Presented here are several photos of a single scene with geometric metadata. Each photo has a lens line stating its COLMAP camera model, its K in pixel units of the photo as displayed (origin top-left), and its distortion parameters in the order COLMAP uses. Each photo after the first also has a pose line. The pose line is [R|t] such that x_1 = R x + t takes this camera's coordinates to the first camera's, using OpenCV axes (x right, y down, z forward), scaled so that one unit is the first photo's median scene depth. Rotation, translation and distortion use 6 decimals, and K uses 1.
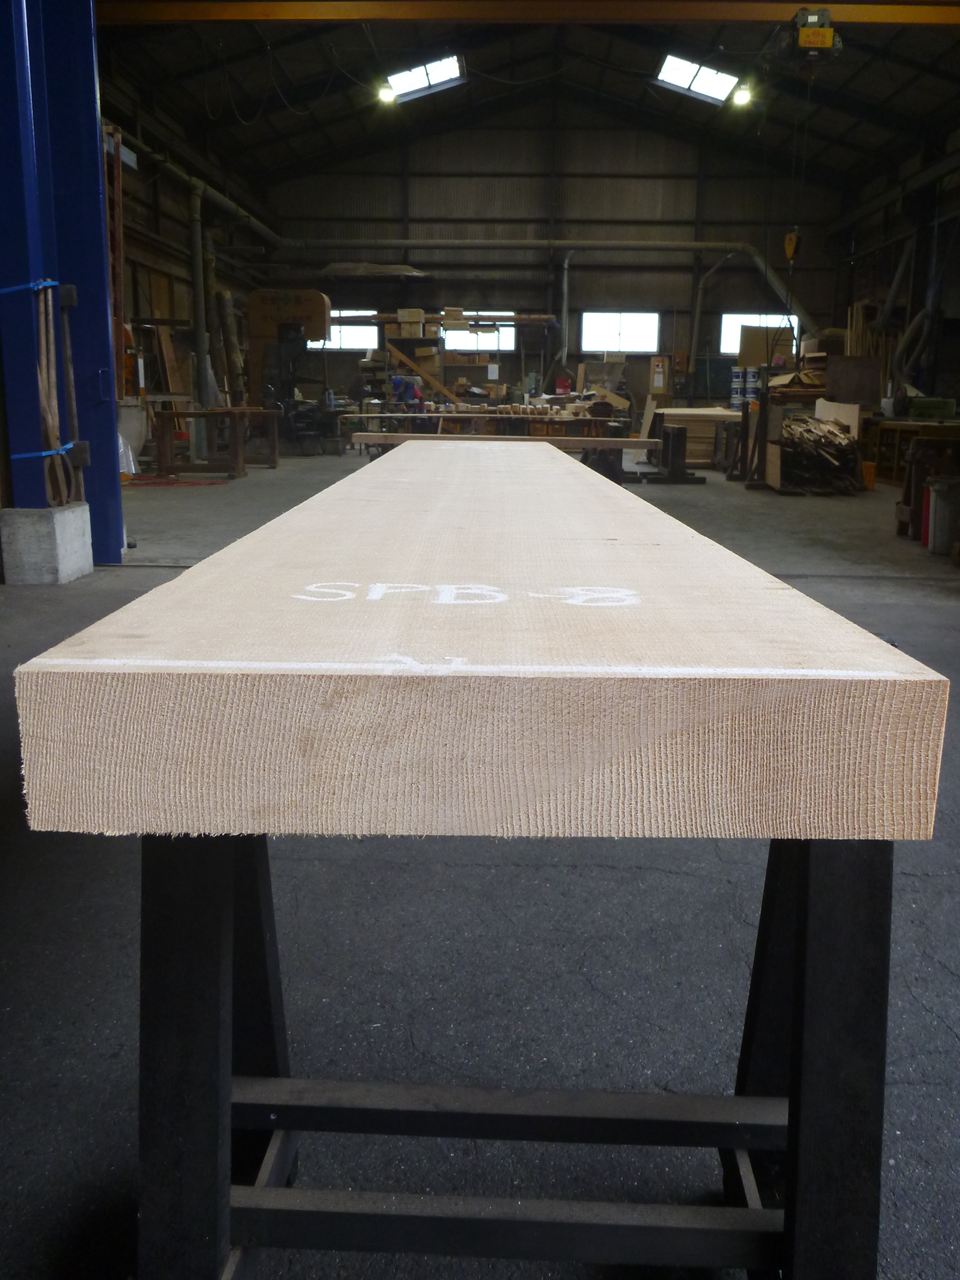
lens RADIAL K [[1063.9, 0, 479.0], [0, 1063.9, 654.0], [0, 0, 1]] dist [-0.023805, -0.008011]
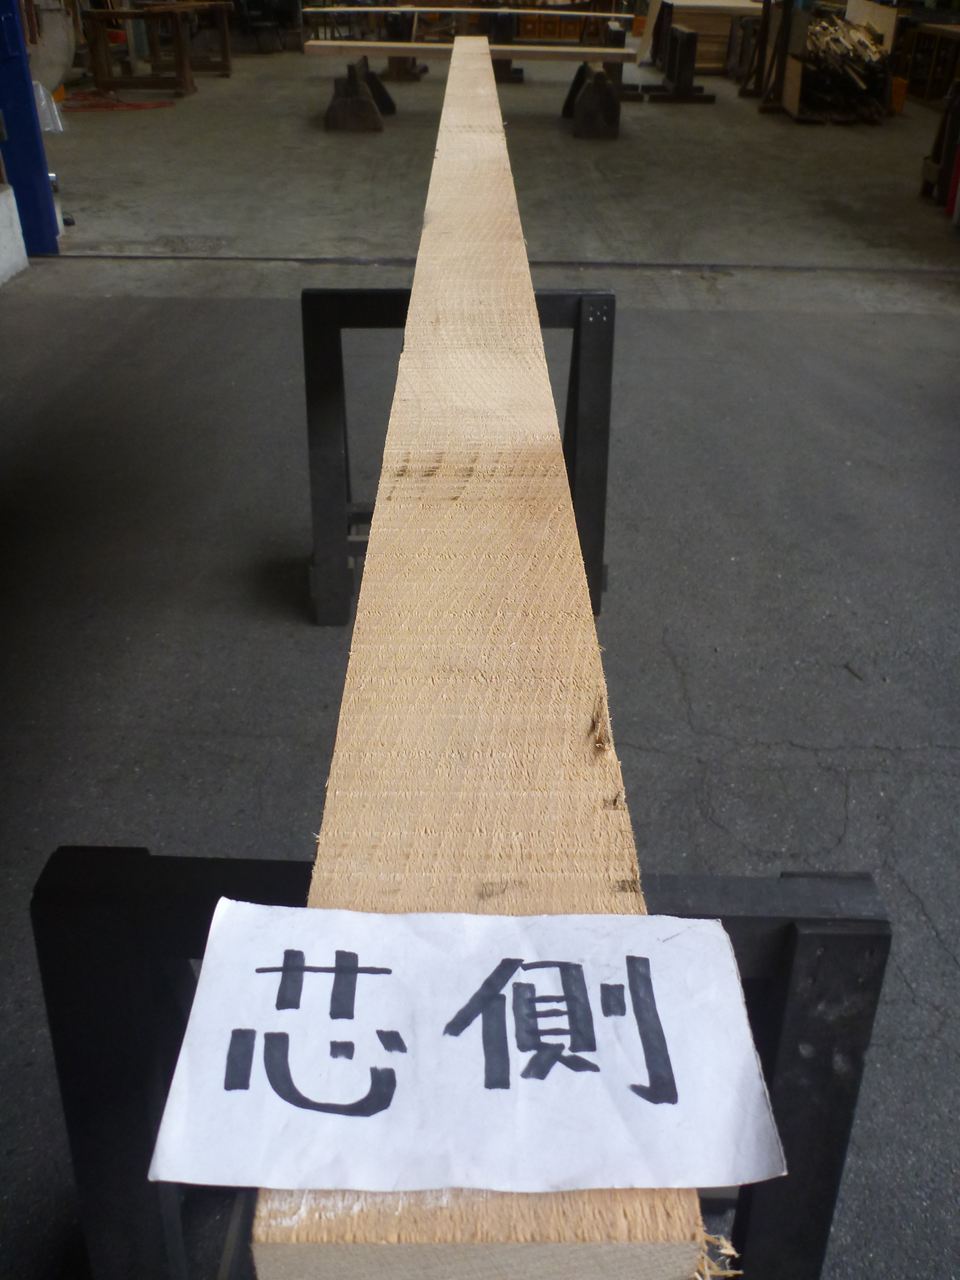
lens RADIAL K [[1063.9, 0, 484.5], [0, 1063.9, 633.6], [0, 0, 1]] dist [-0.023805, -0.008011]
pose [[0.999859, -0.007586, 0.014996, 0.007328], [0.002017, 0.940035, 0.341072, -0.078695], [-0.016684, -0.340993, 0.939918, 0.038262]]
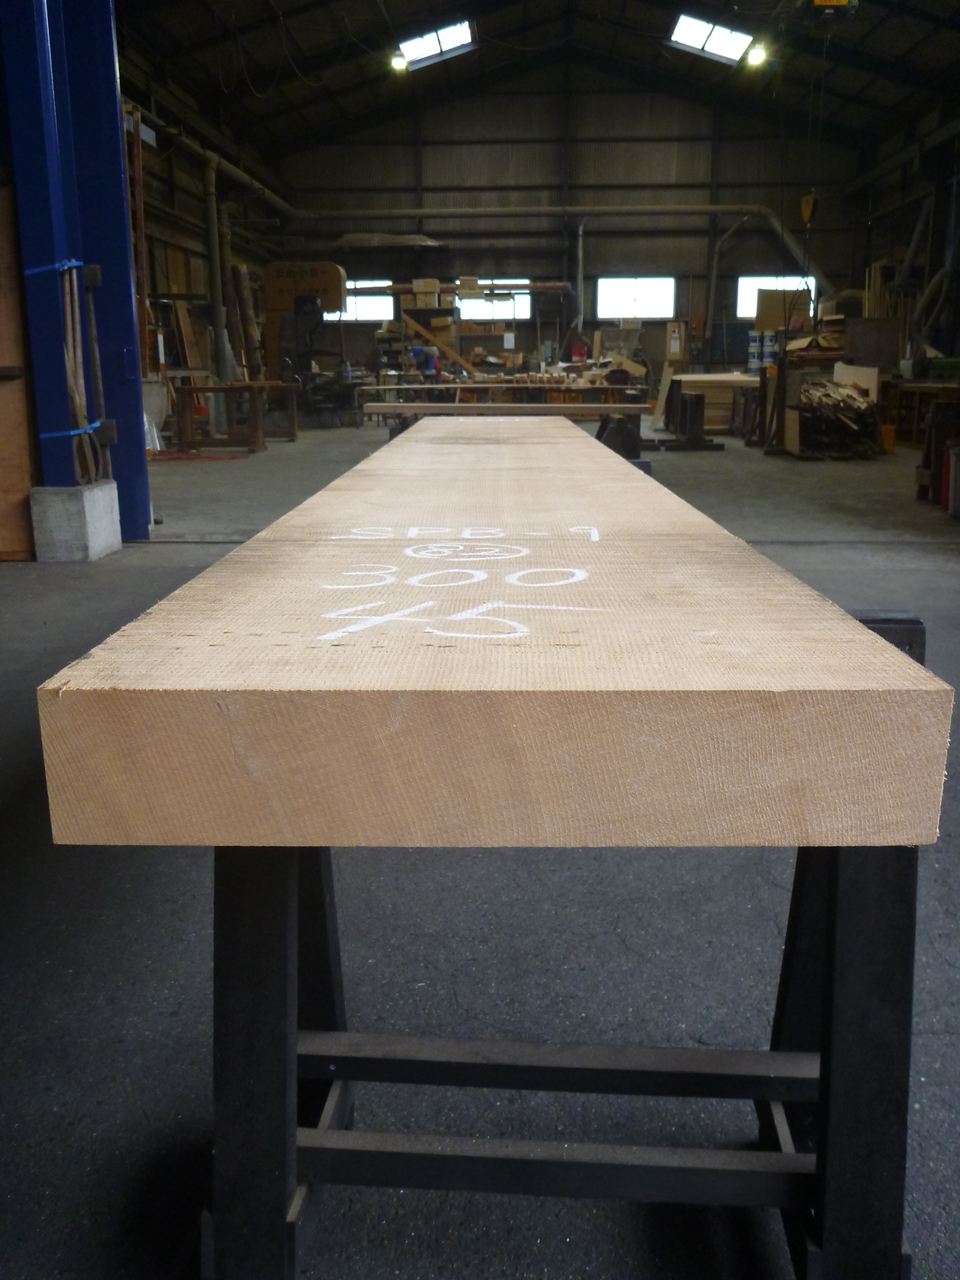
lens RADIAL K [[1063.9, 0, 478.9], [0, 1063.9, 639.9], [0, 0, 1]] dist [-0.023805, -0.008011]
pose [[0.999760, -0.013275, -0.017413, -0.004359], [0.013555, 0.999779, 0.016085, -0.001343], [0.017196, -0.016317, 0.999719, -0.010708]]
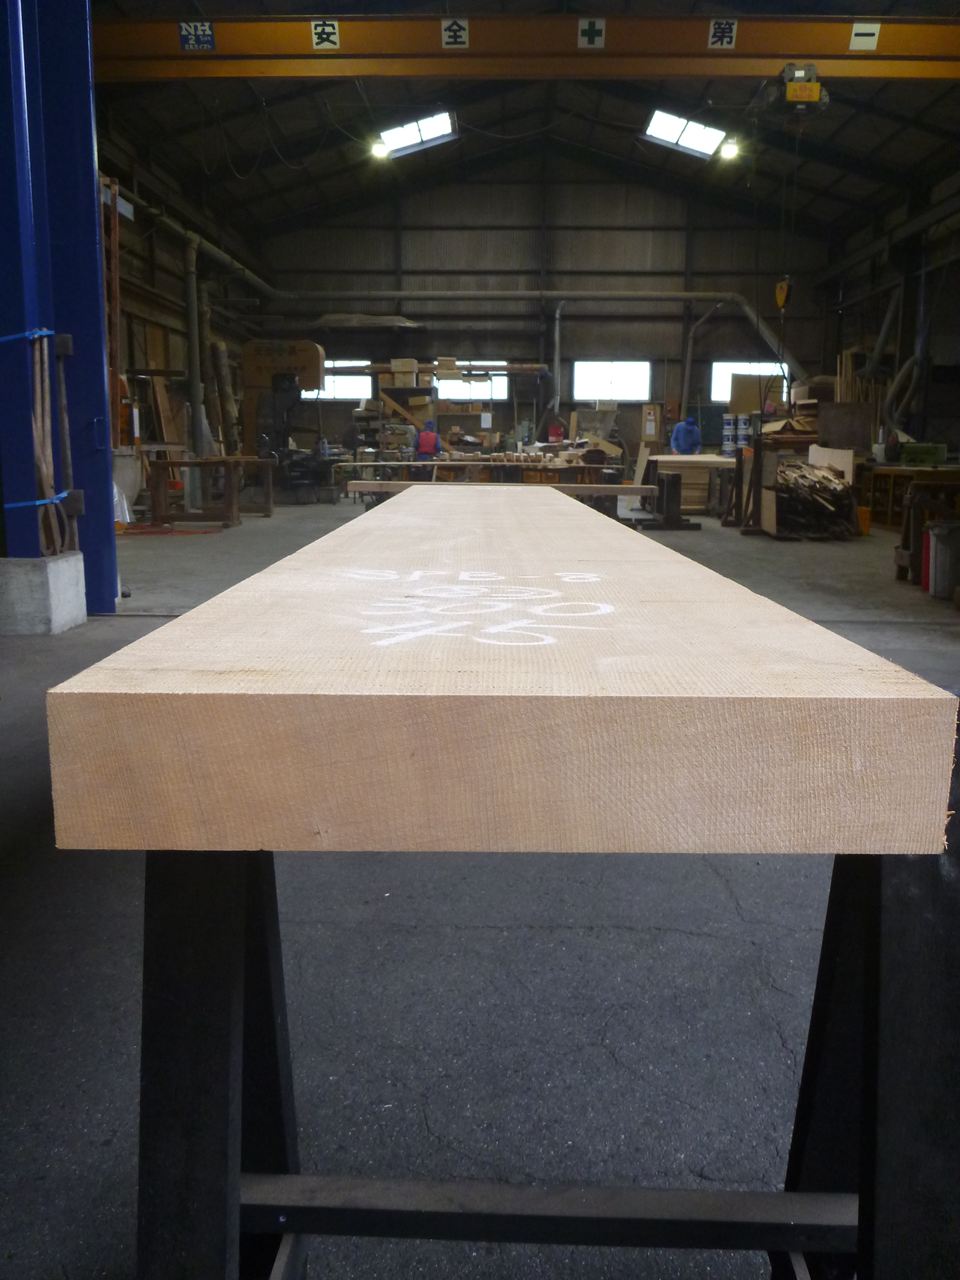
lens RADIAL K [[1063.9, 0, 477.0], [0, 1063.9, 654.4], [0, 0, 1]] dist [-0.023805, -0.008011]
pose [[0.999967, -0.006408, 0.004947, -0.005208], [0.006618, 0.999026, -0.043617, -0.001548], [-0.004663, 0.043649, 0.999036, 0.013140]]
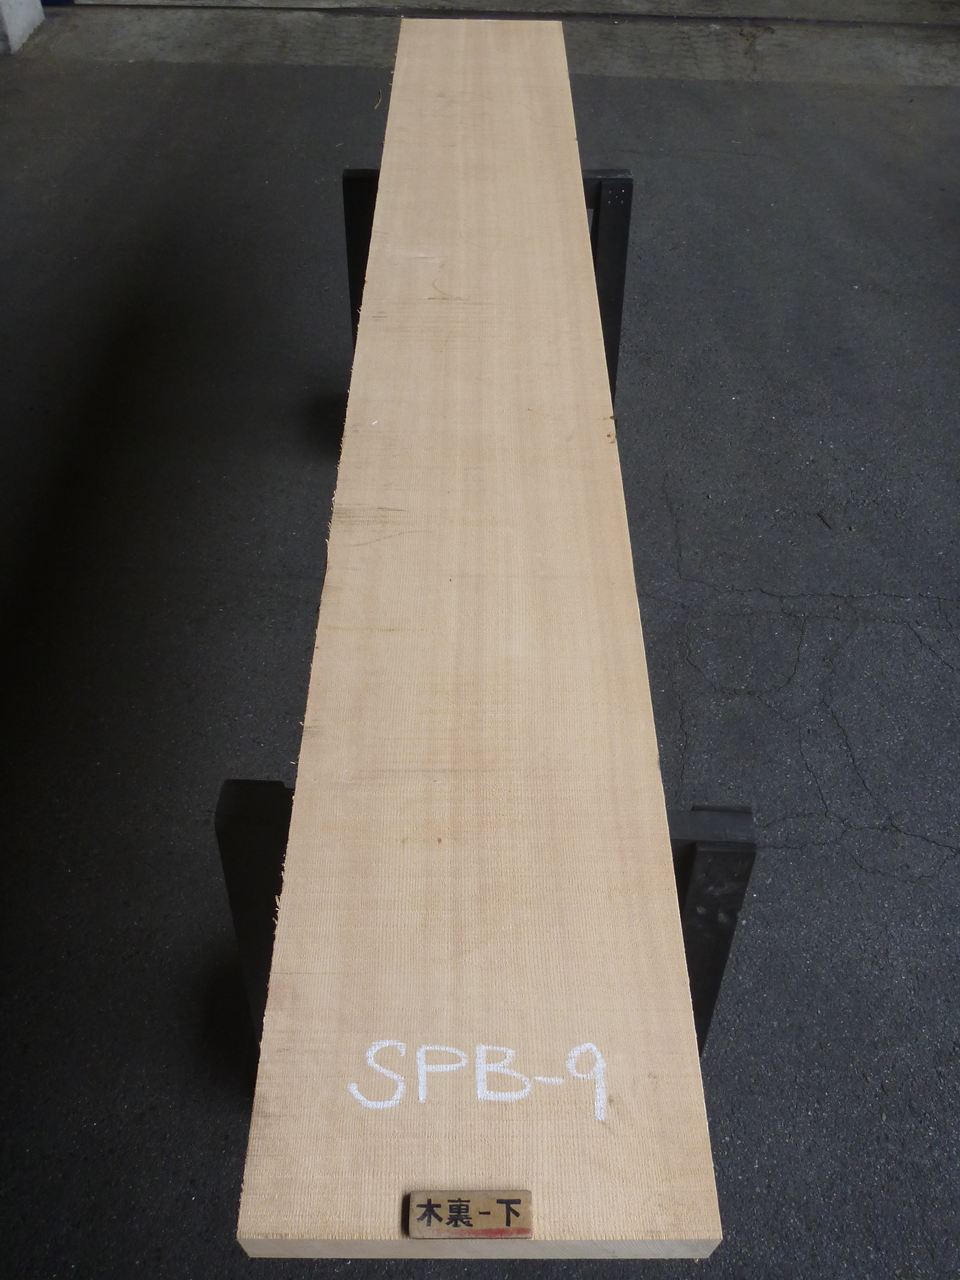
lens RADIAL K [[1063.9, 0, 489.3], [0, 1063.9, 632.0], [0, 0, 1]] dist [-0.023805, -0.008011]
pose [[0.999984, 0.002477, -0.005142, 0.007984], [0.001019, 0.809010, 0.587794, -0.155886], [0.005616, -0.587790, 0.808994, 0.004637]]
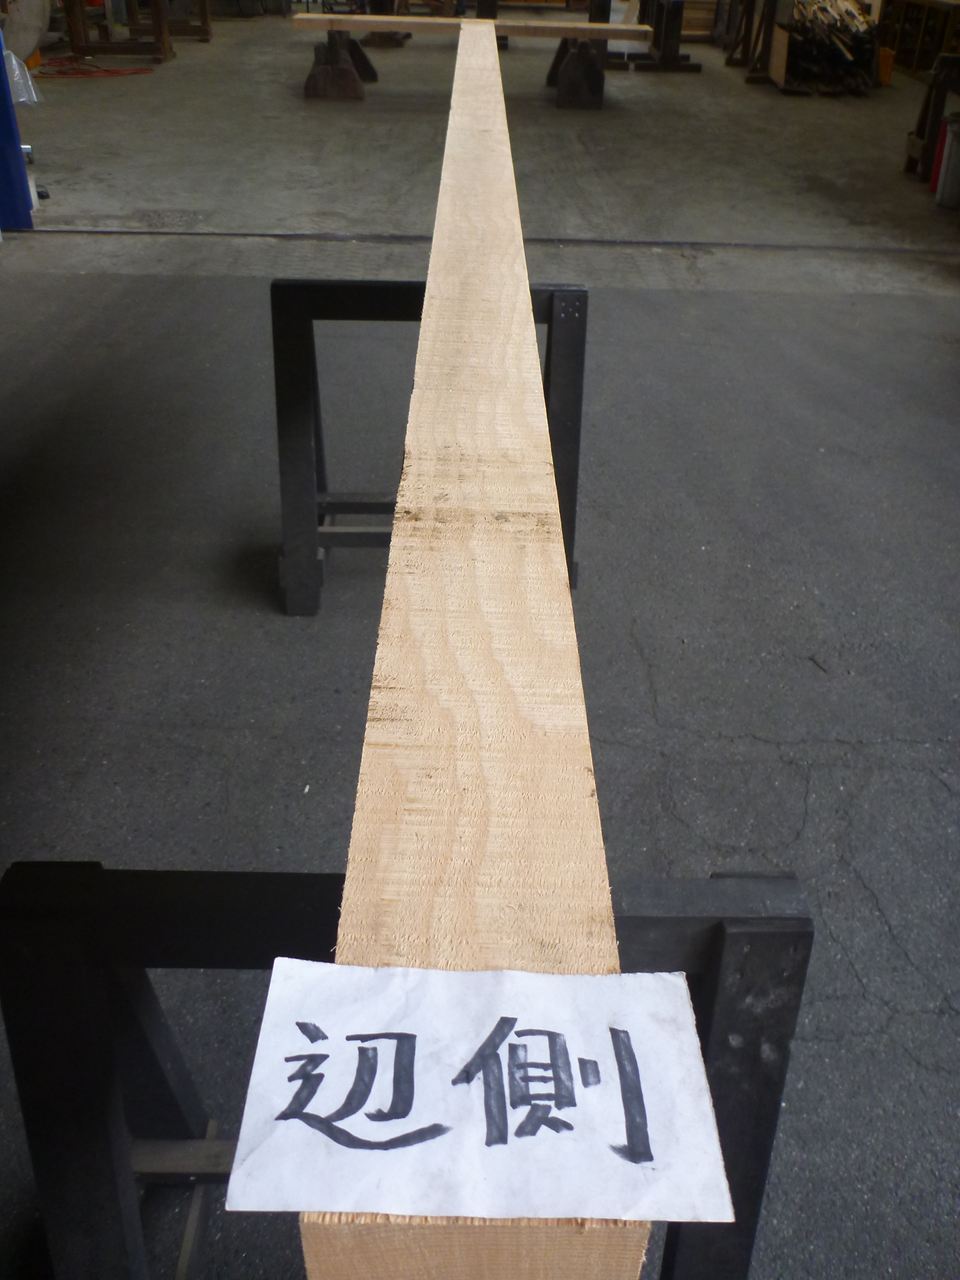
lens RADIAL K [[1063.9, 0, 478.7], [0, 1063.9, 635.9], [0, 0, 1]] dist [-0.023805, -0.008011]
pose [[0.999742, -0.005405, 0.022083, 0.013818], [-0.003142, 0.929161, 0.369663, -0.086645], [-0.022517, -0.369636, 0.928904, 0.038845]]
